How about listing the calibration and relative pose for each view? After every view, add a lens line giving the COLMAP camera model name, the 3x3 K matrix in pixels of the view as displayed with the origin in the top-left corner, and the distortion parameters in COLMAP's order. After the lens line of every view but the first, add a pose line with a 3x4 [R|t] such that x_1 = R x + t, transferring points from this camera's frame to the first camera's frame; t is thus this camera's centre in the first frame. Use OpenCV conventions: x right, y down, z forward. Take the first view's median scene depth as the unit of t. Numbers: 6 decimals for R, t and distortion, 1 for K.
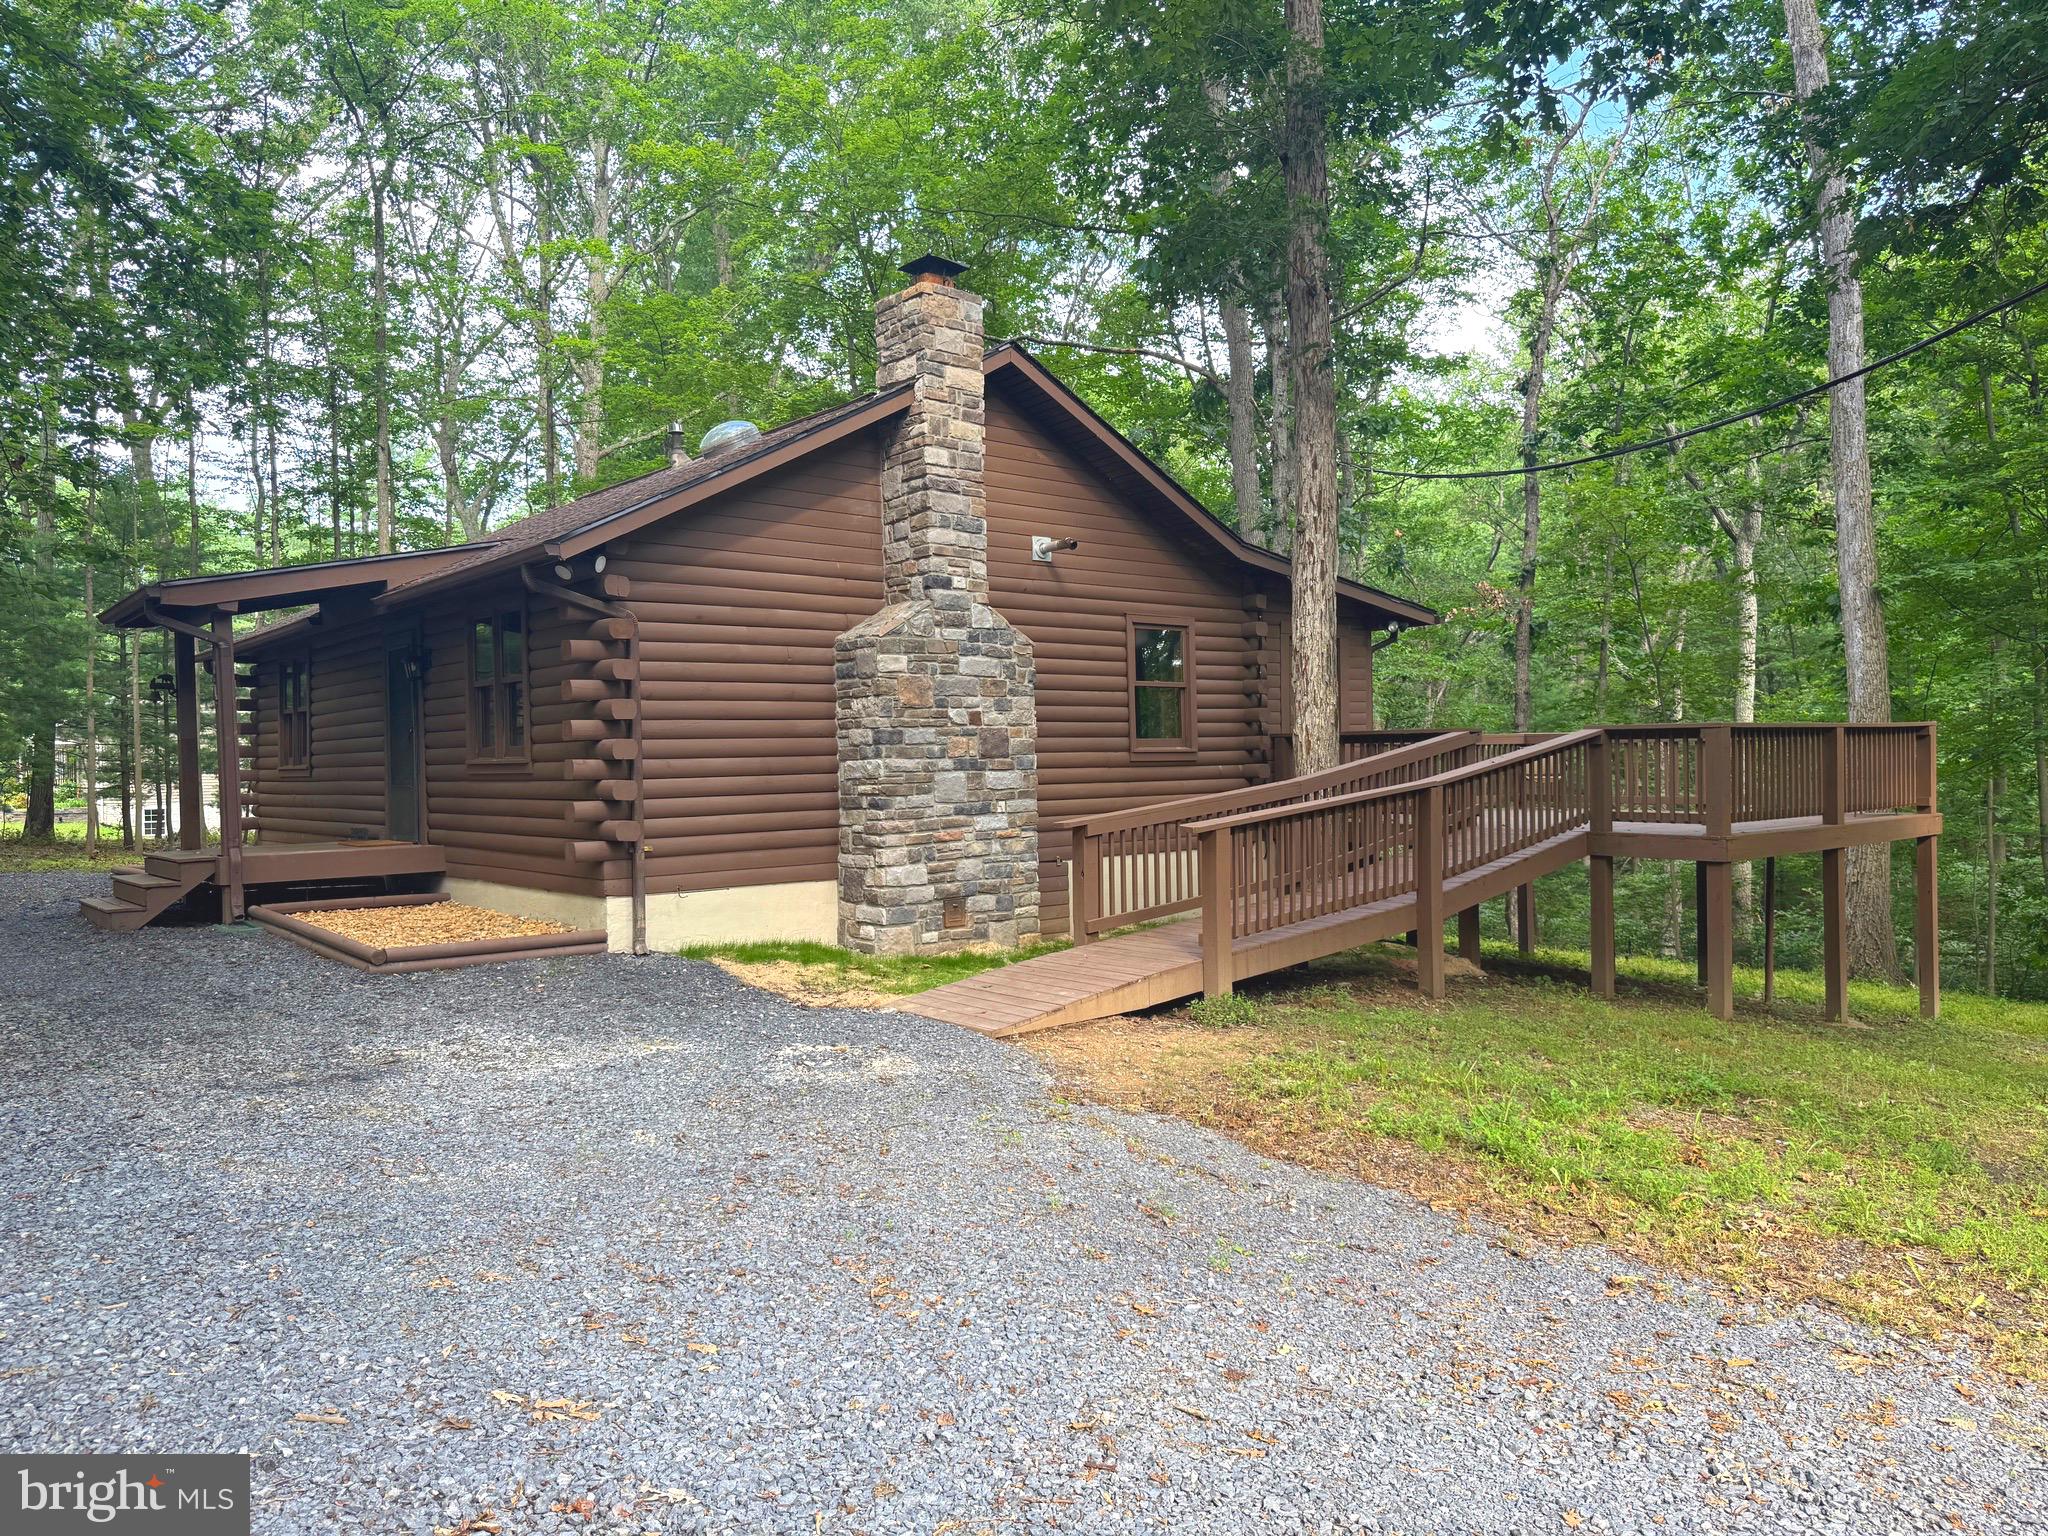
lens RADIAL K [[1423.5, 0, 1026.4], [0, 1423.5, 776.1], [0, 0, 1]] dist [0.077296, -0.057775]
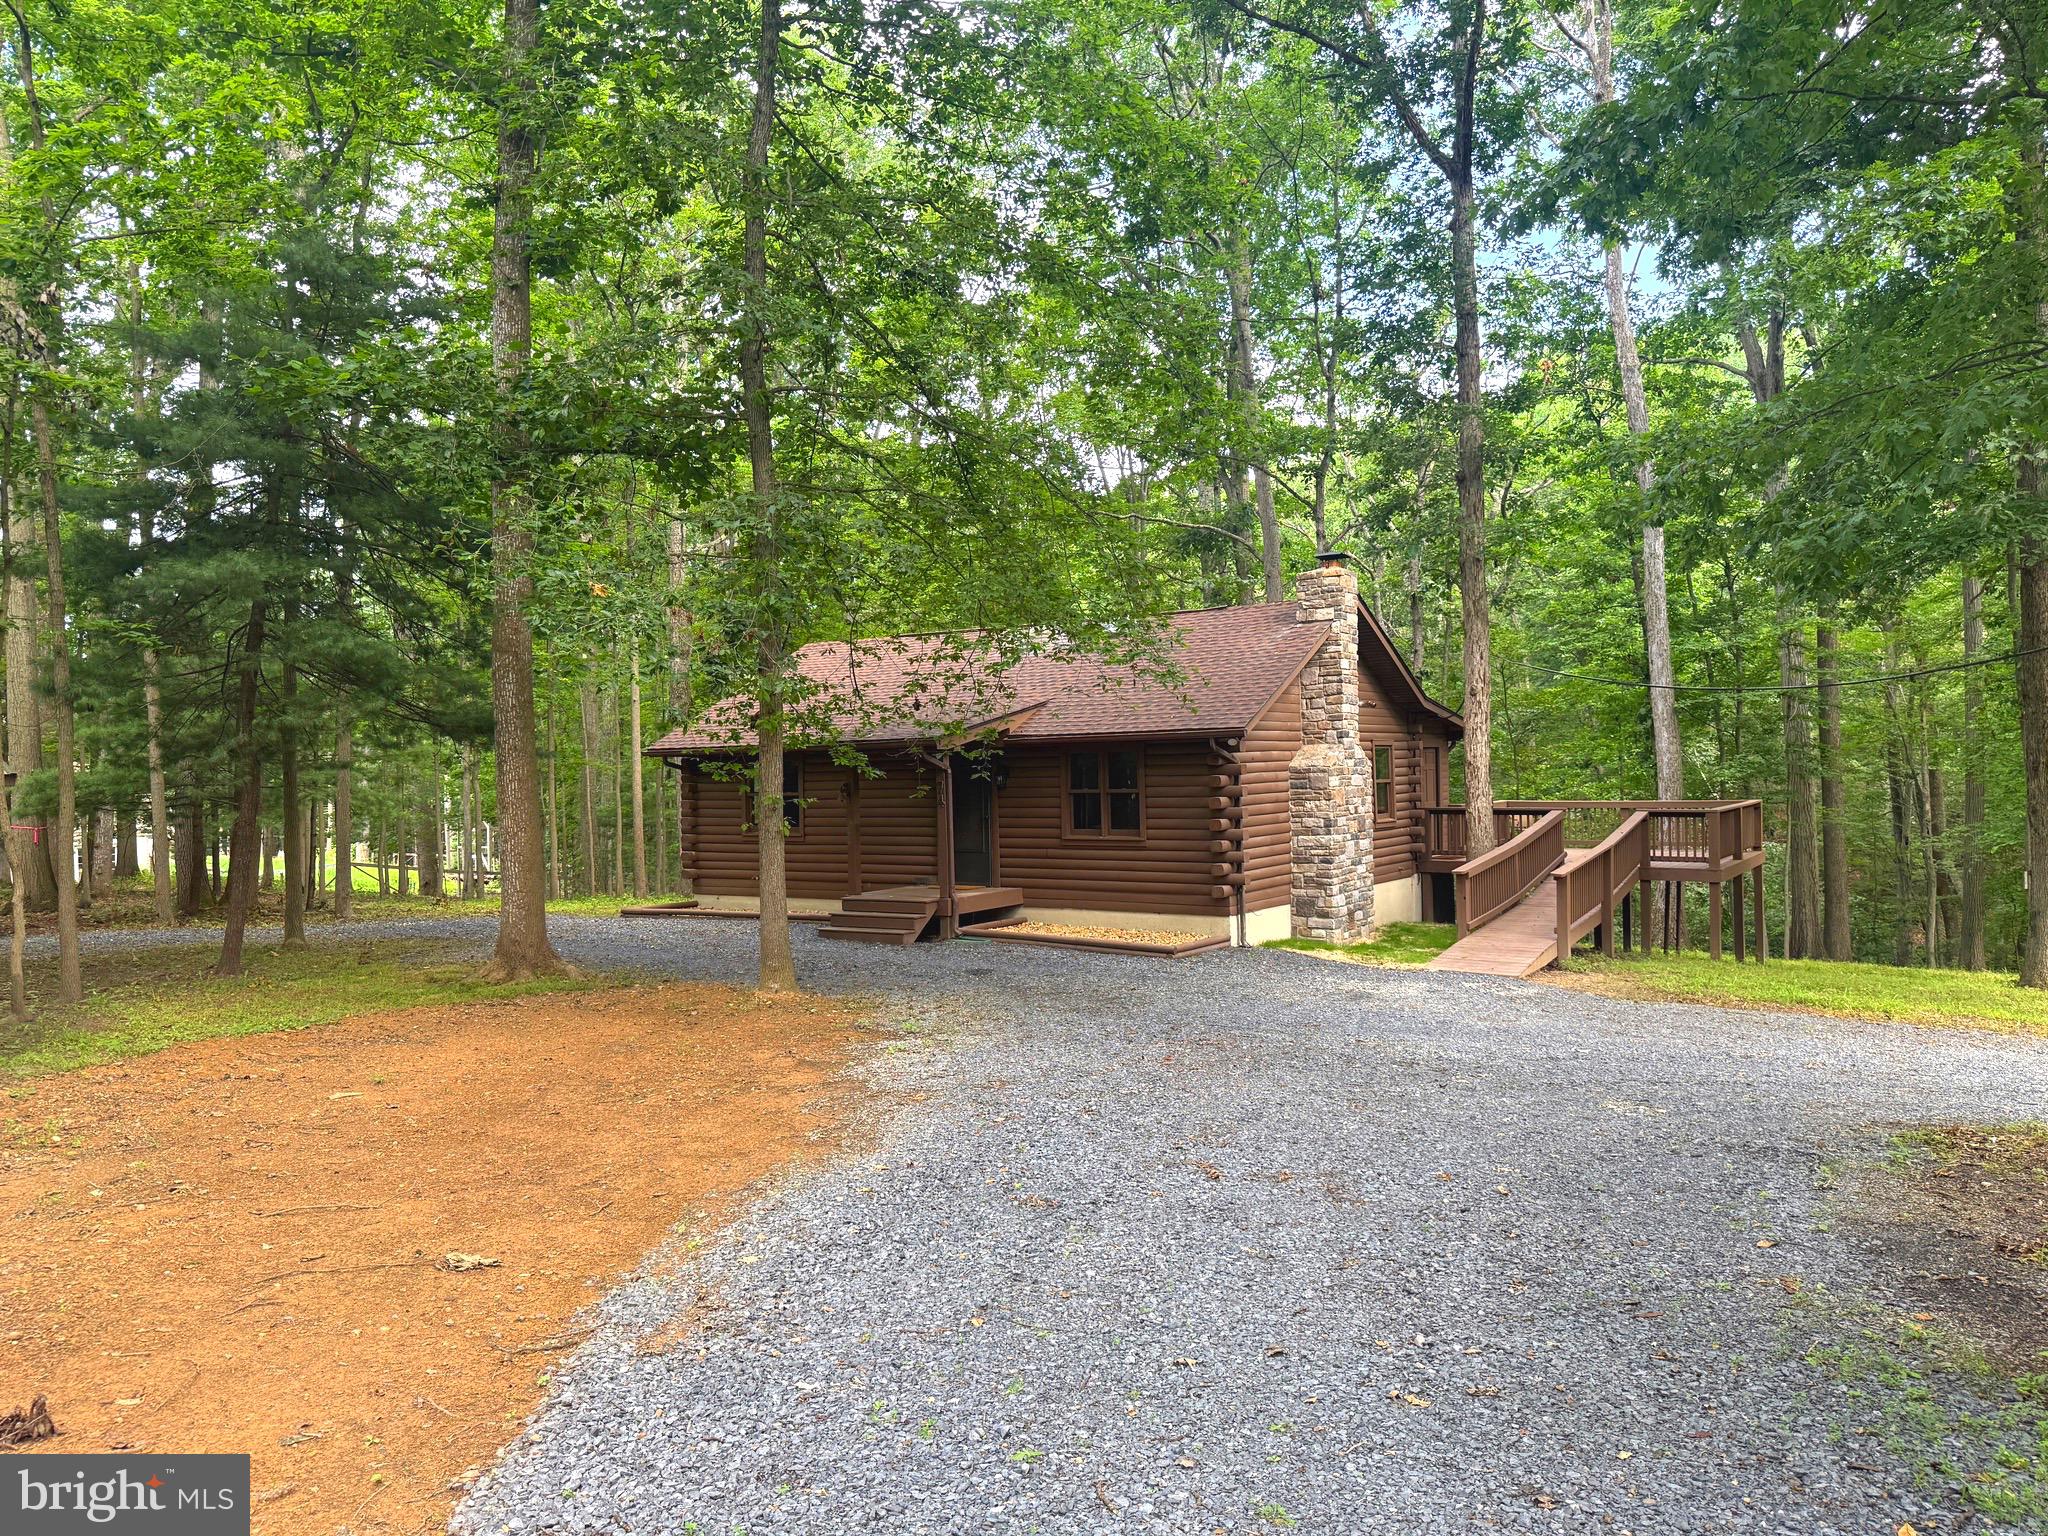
lens RADIAL K [[1423.5, 0, 1030.0], [0, 1423.5, 775.1], [0, 0, 1]] dist [0.077296, -0.057775]
pose [[0.964418, -0.002840, 0.264369, -0.925065], [0.006320, 0.999904, -0.012311, -0.067018], [-0.264308, 0.013544, 0.964343, -0.620699]]
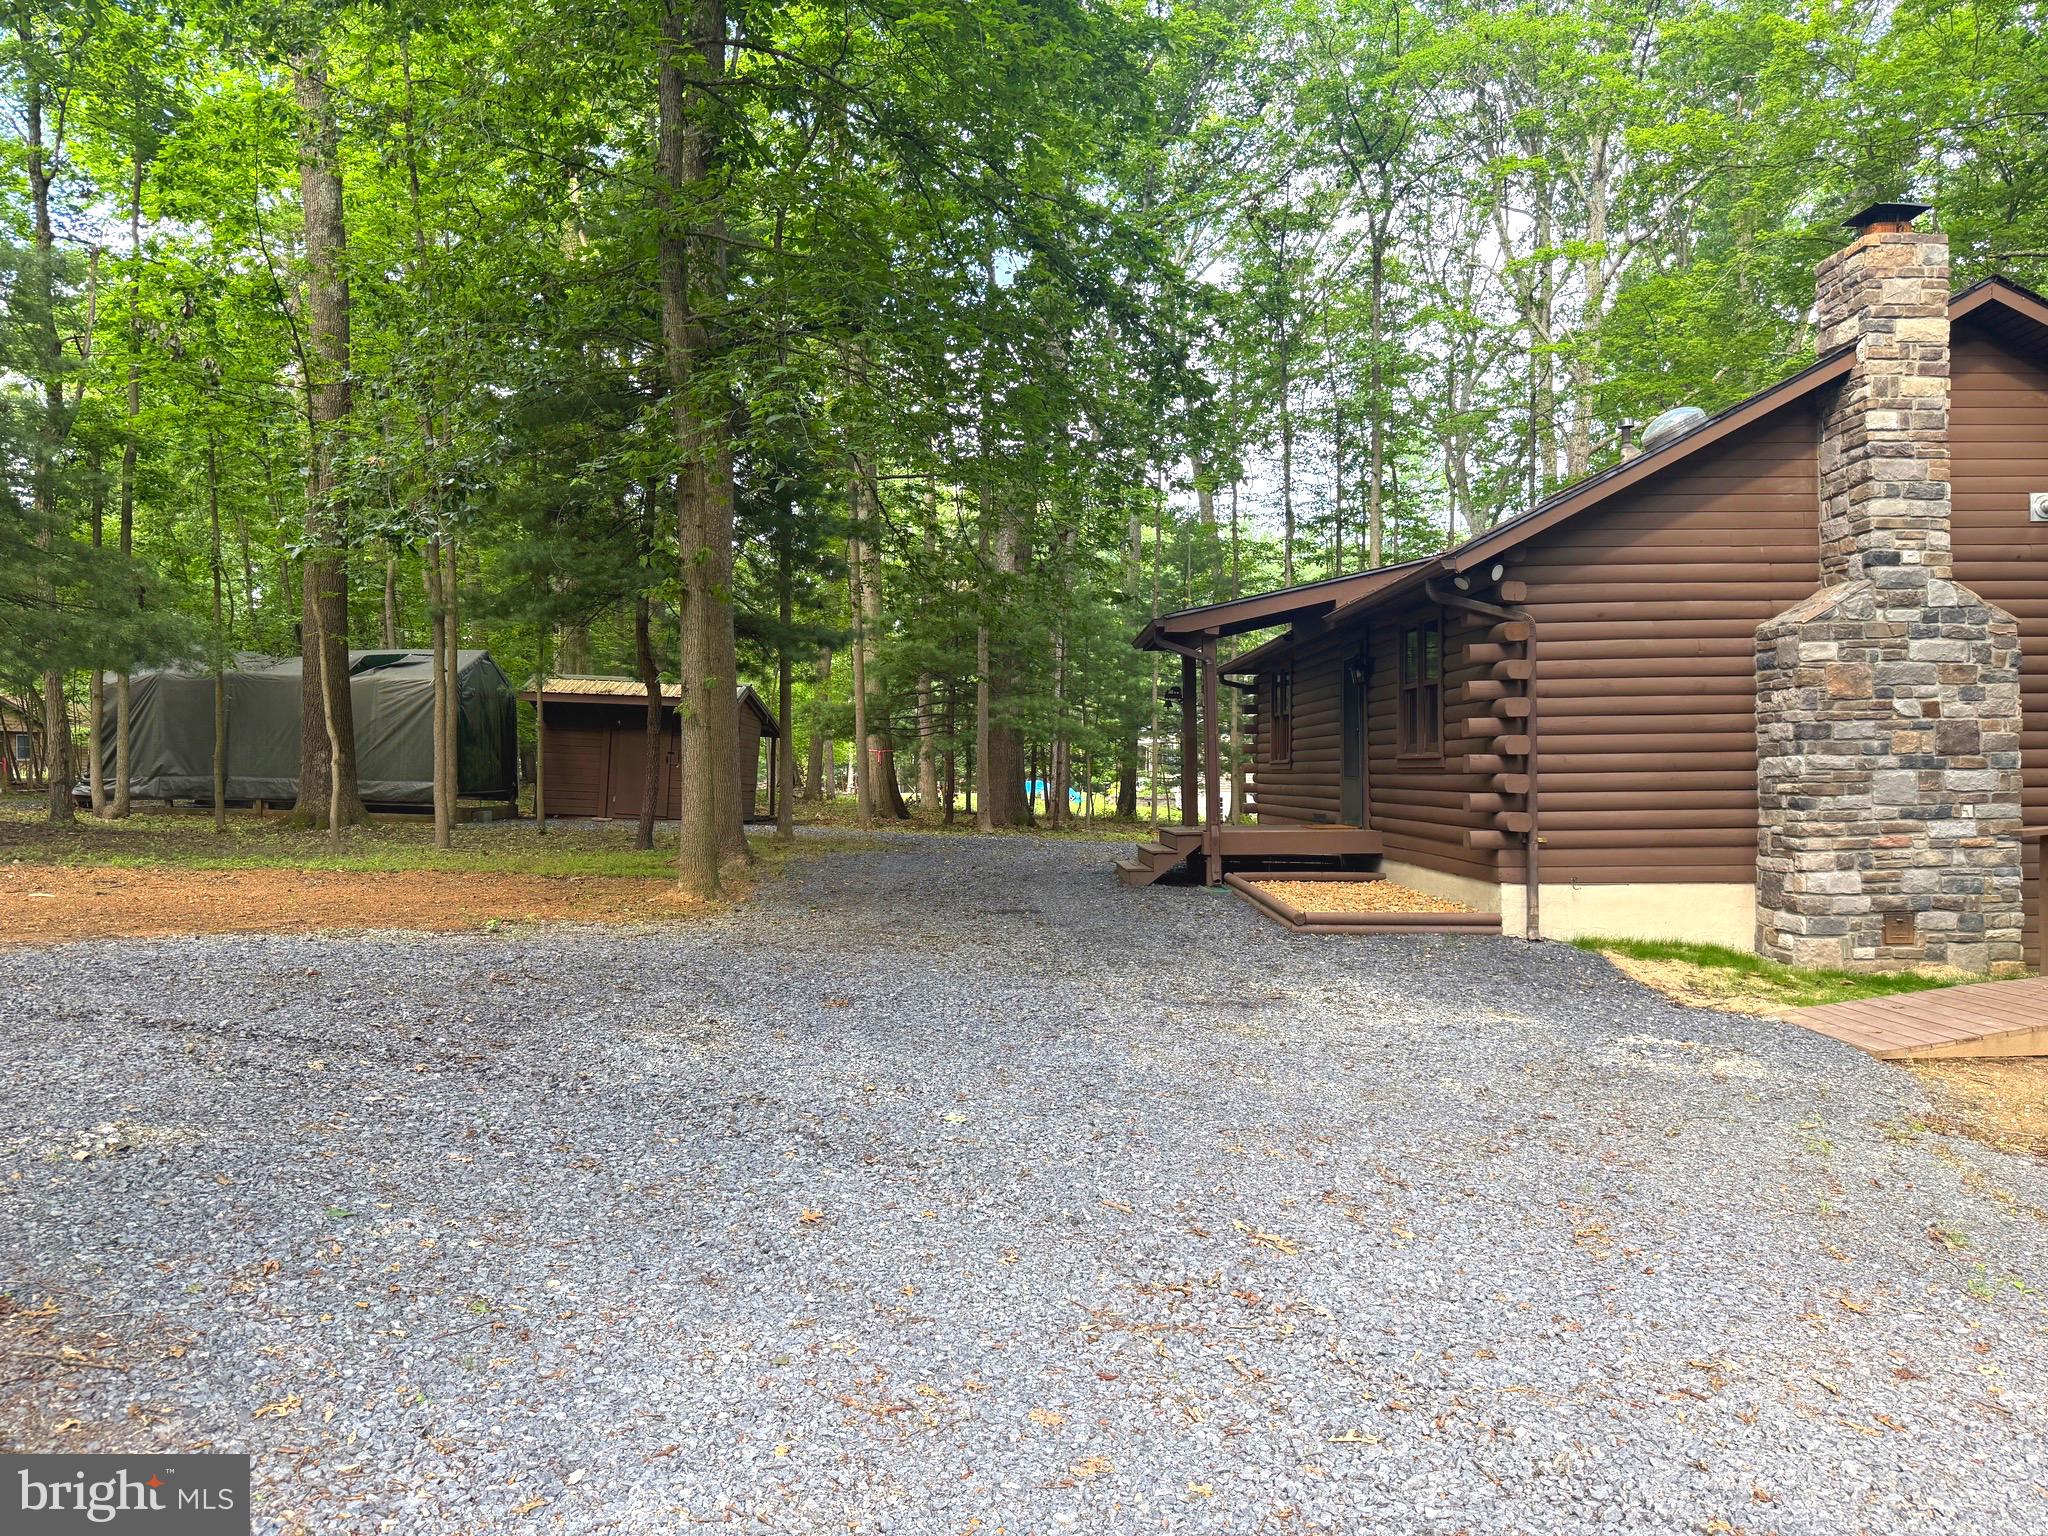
lens RADIAL K [[1423.5, 0, 1068.6], [0, 1423.5, 762.2], [0, 0, 1]] dist [0.077296, -0.057775]
pose [[0.798970, 0.008549, -0.601310, 0.081412], [-0.013751, 0.999897, -0.004056, 0.002884], [0.601214, 0.011510, 0.799005, -0.041025]]
